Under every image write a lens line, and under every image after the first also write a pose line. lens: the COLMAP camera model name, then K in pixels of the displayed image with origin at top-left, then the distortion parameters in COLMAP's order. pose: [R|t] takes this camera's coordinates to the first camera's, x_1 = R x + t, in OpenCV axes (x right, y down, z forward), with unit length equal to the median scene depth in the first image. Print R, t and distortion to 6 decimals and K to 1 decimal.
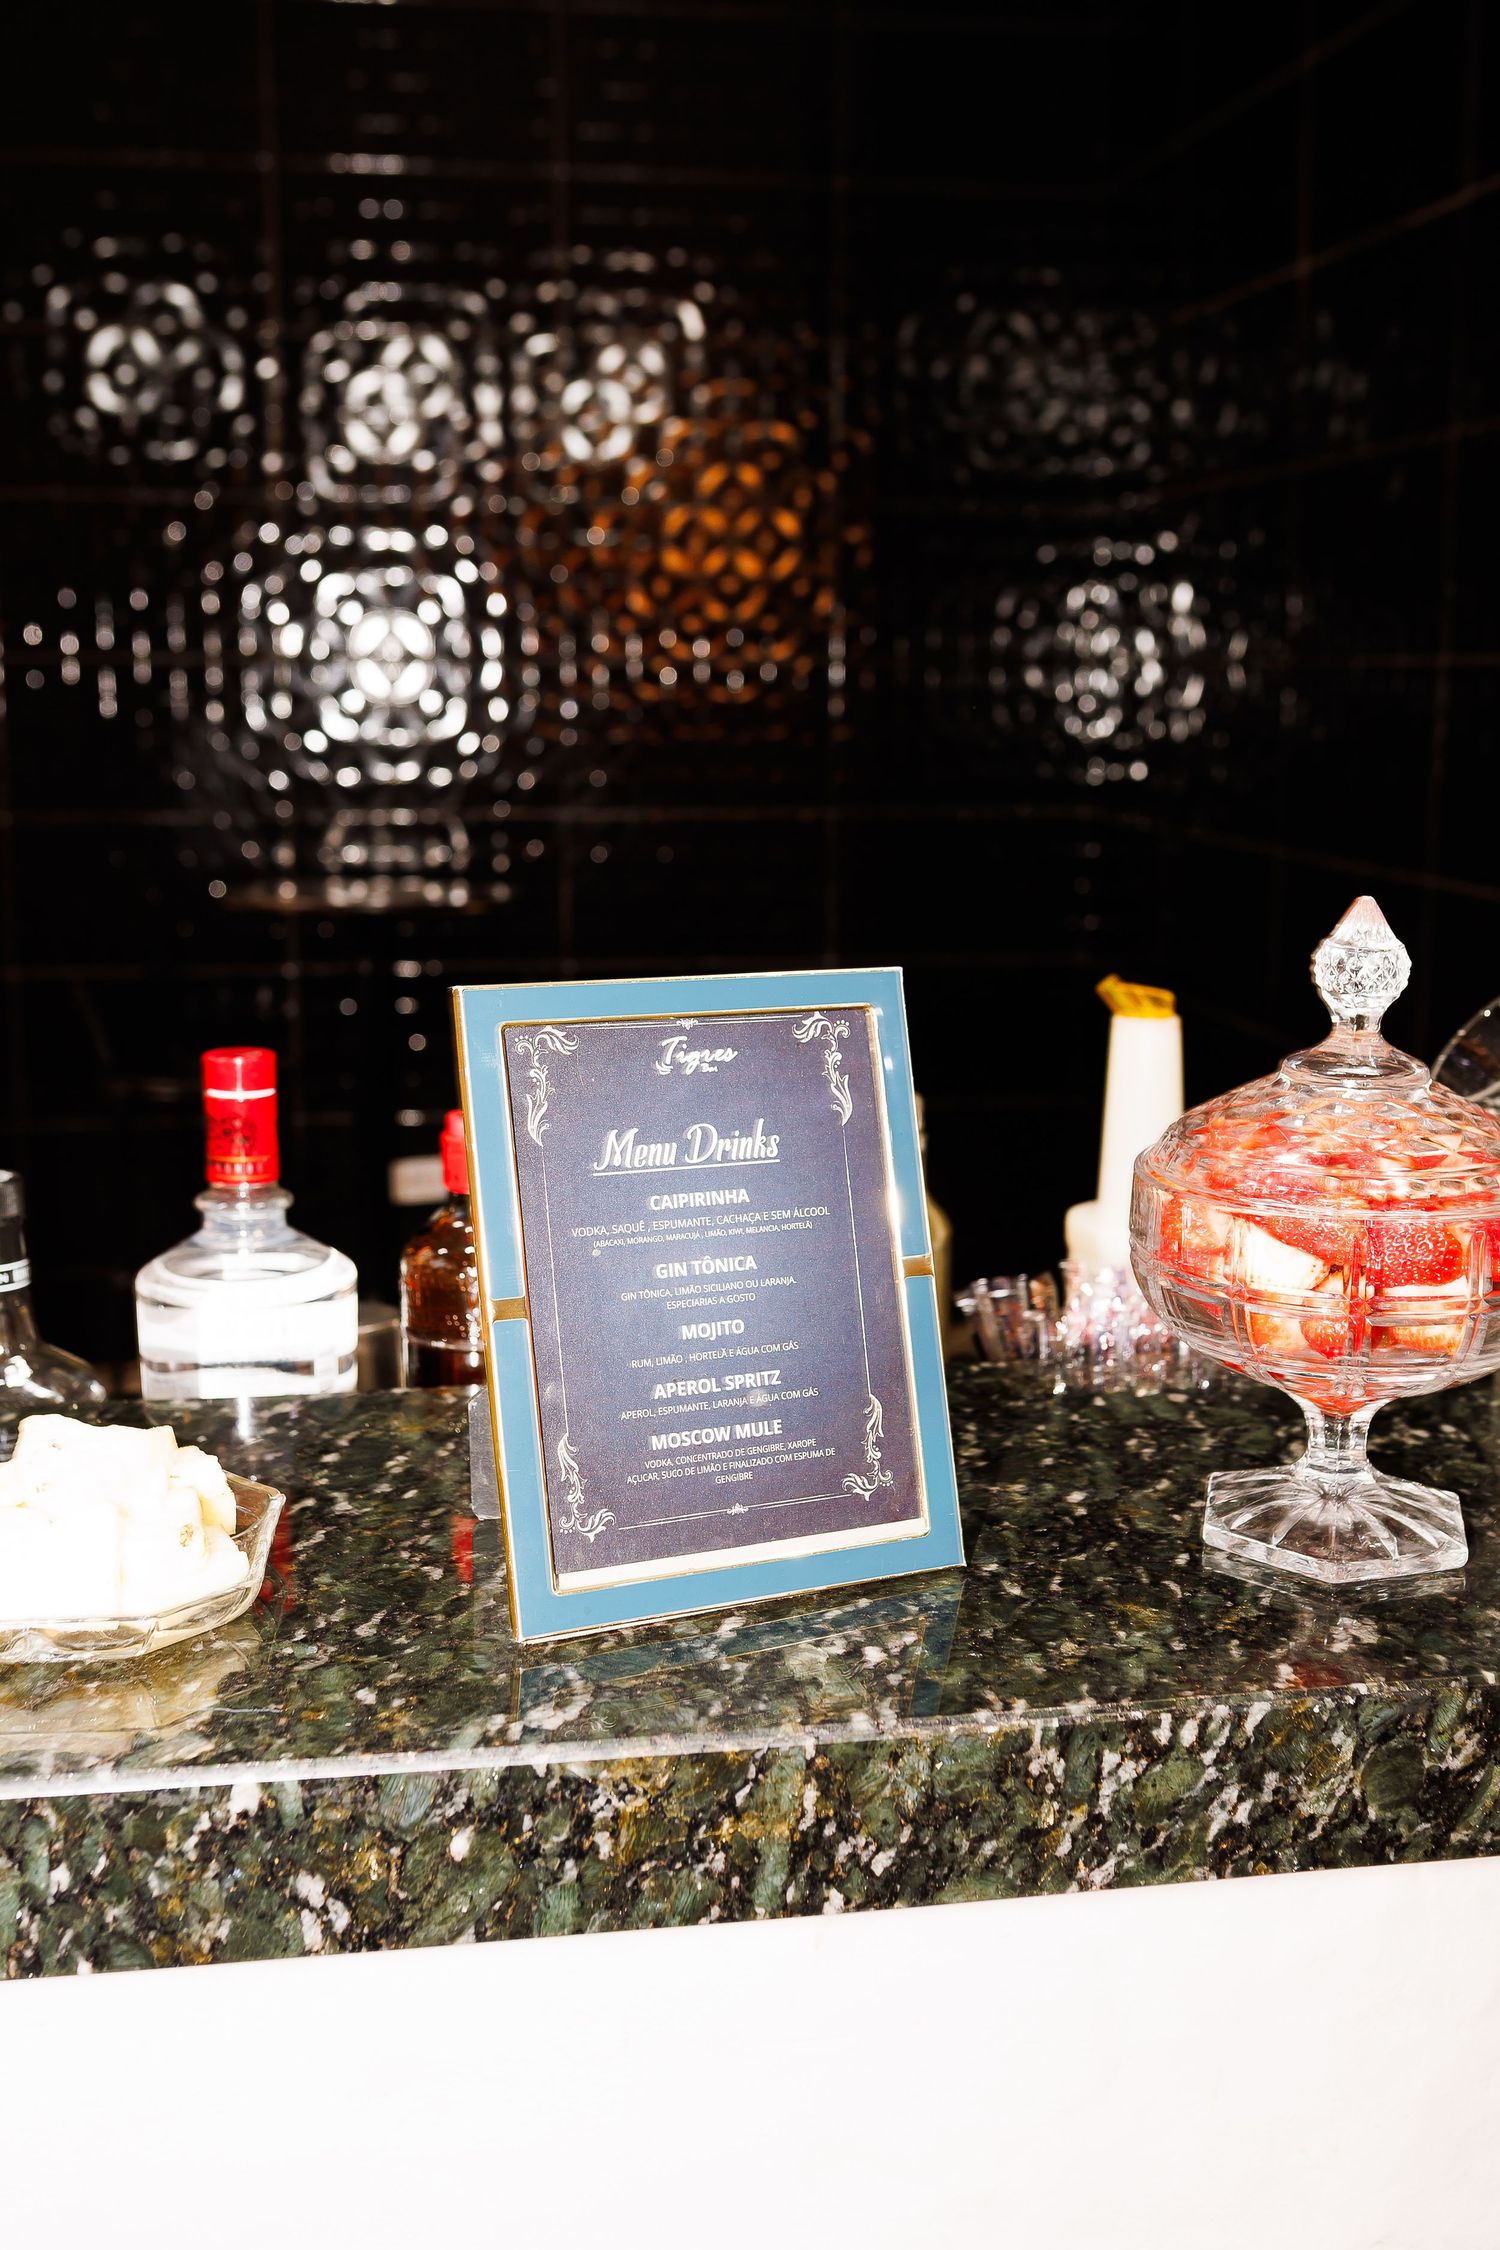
lens RADIAL K [[2269.3, 0, 699.8], [0, 2269.3, 1134.0], [0, 0, 1]] dist [-0.063975, 0.105511]
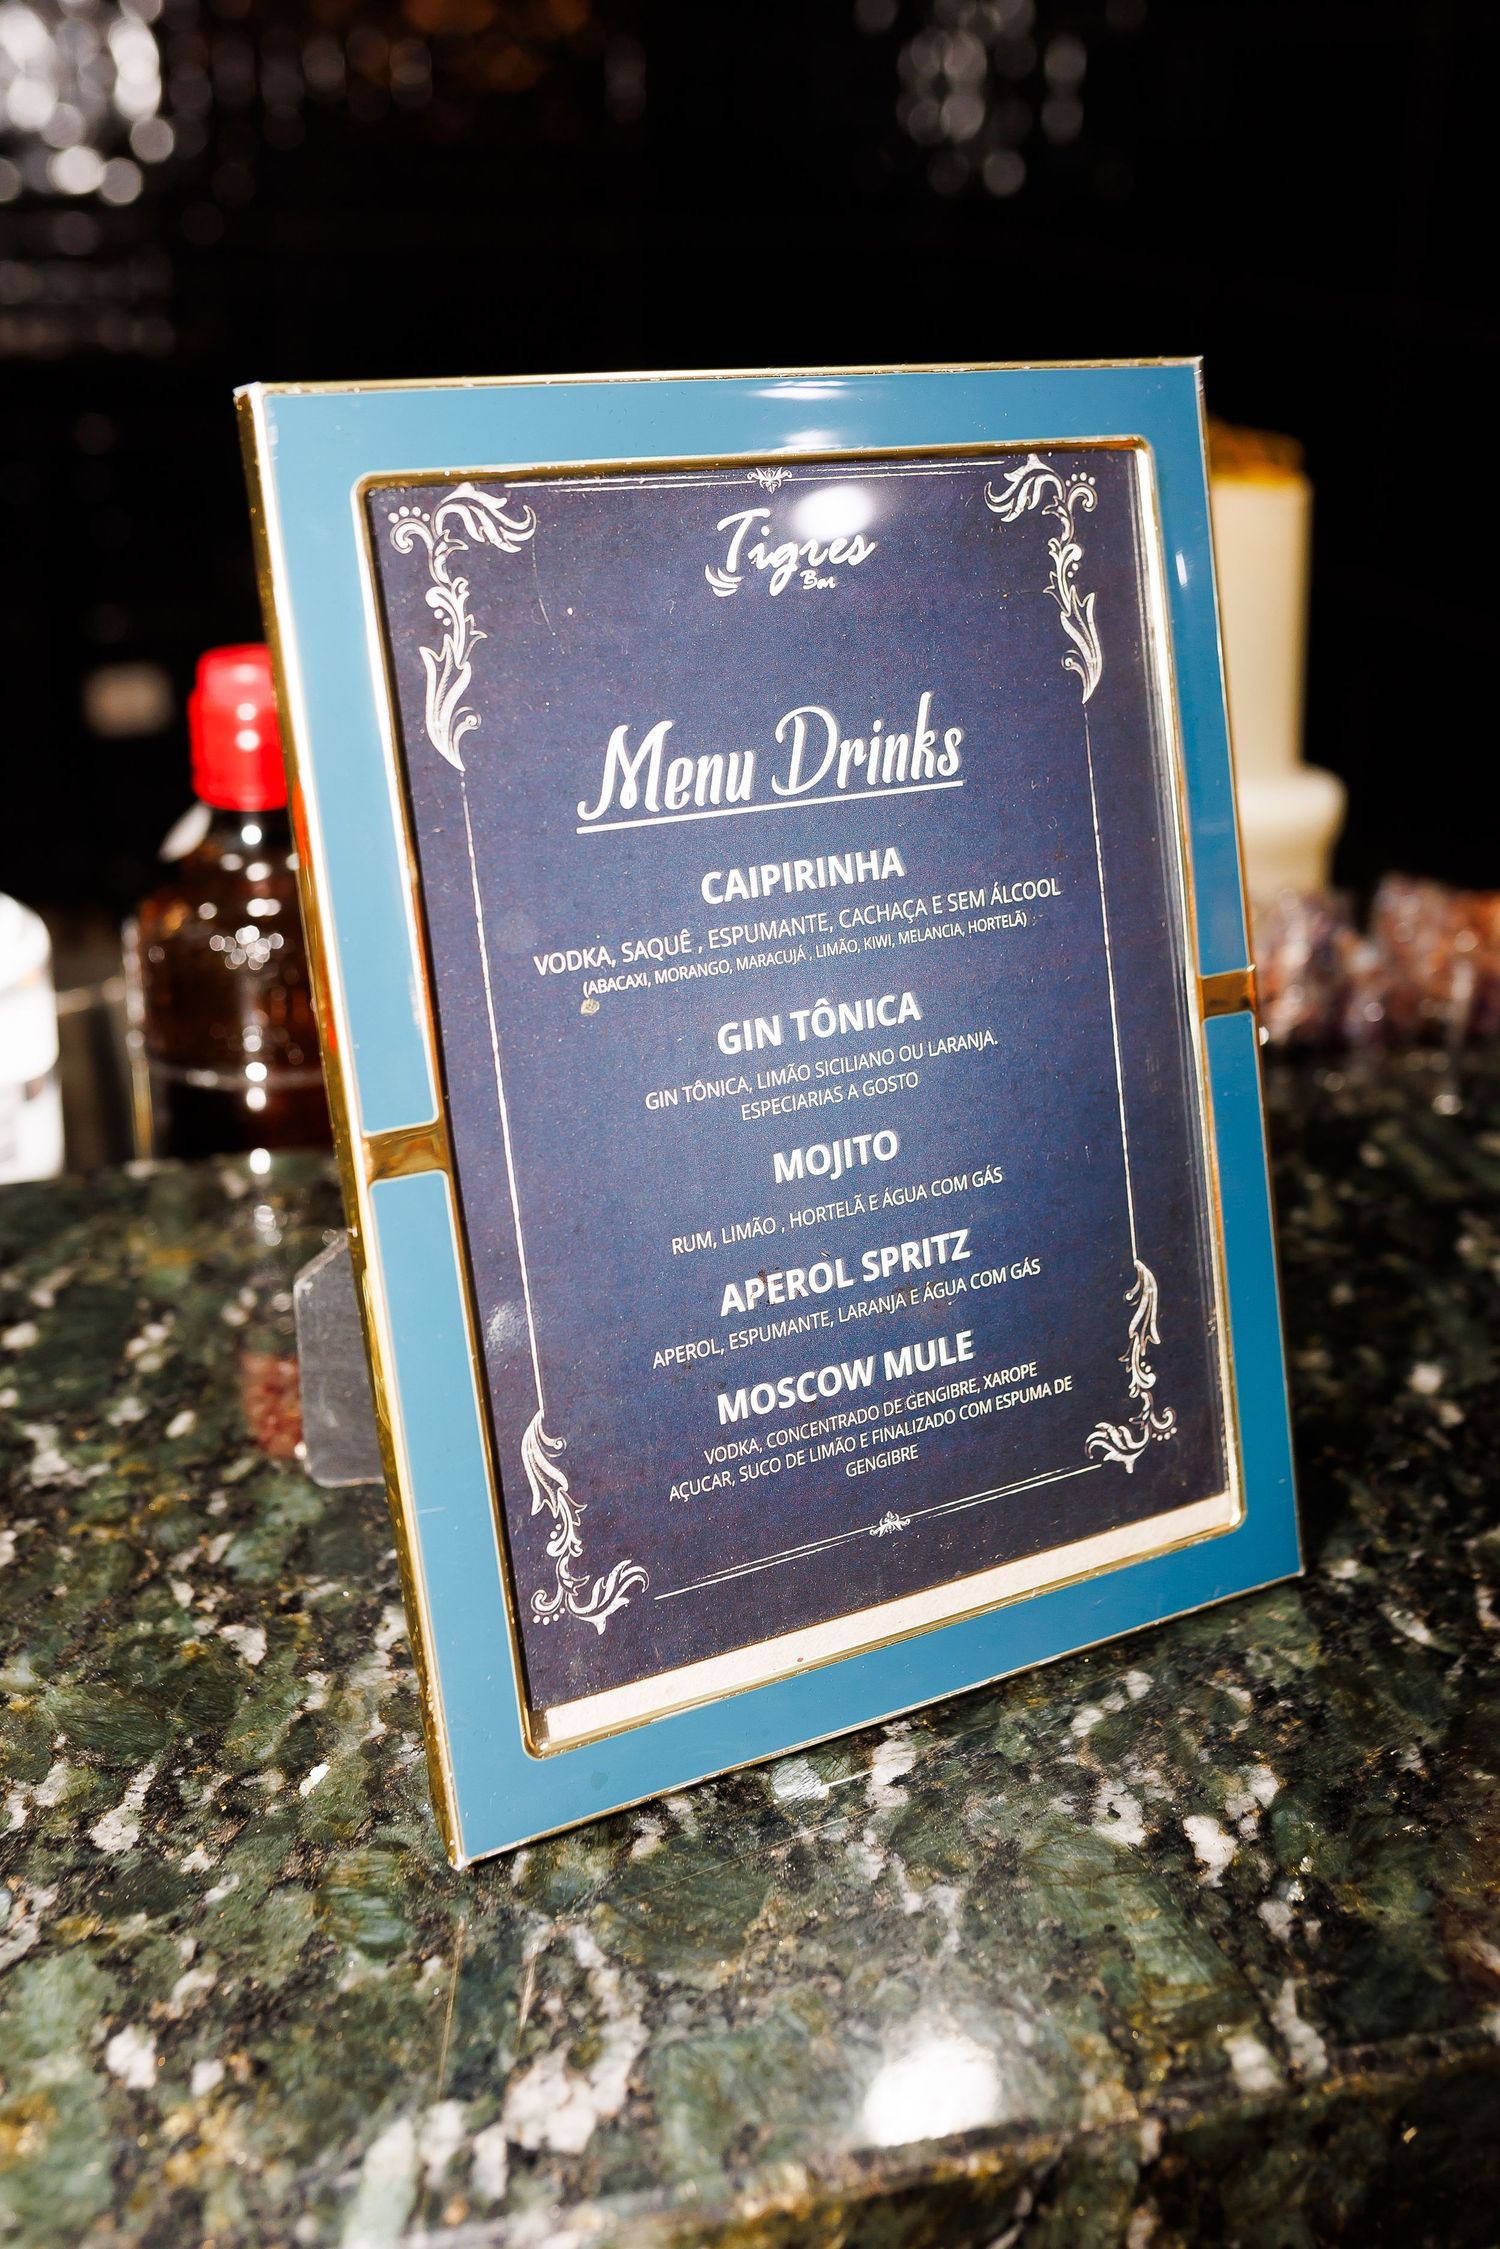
lens RADIAL K [[2342.2, 0, 750.0], [0, 2342.2, 1124.5], [0, 0, 1]] dist [-0.071829, 0.043734]
pose [[0.990816, -0.034127, 0.130837, -0.074265], [0.005392, 0.976828, 0.213957, -0.022972], [-0.135107, -0.211286, 0.968041, 0.538405]]
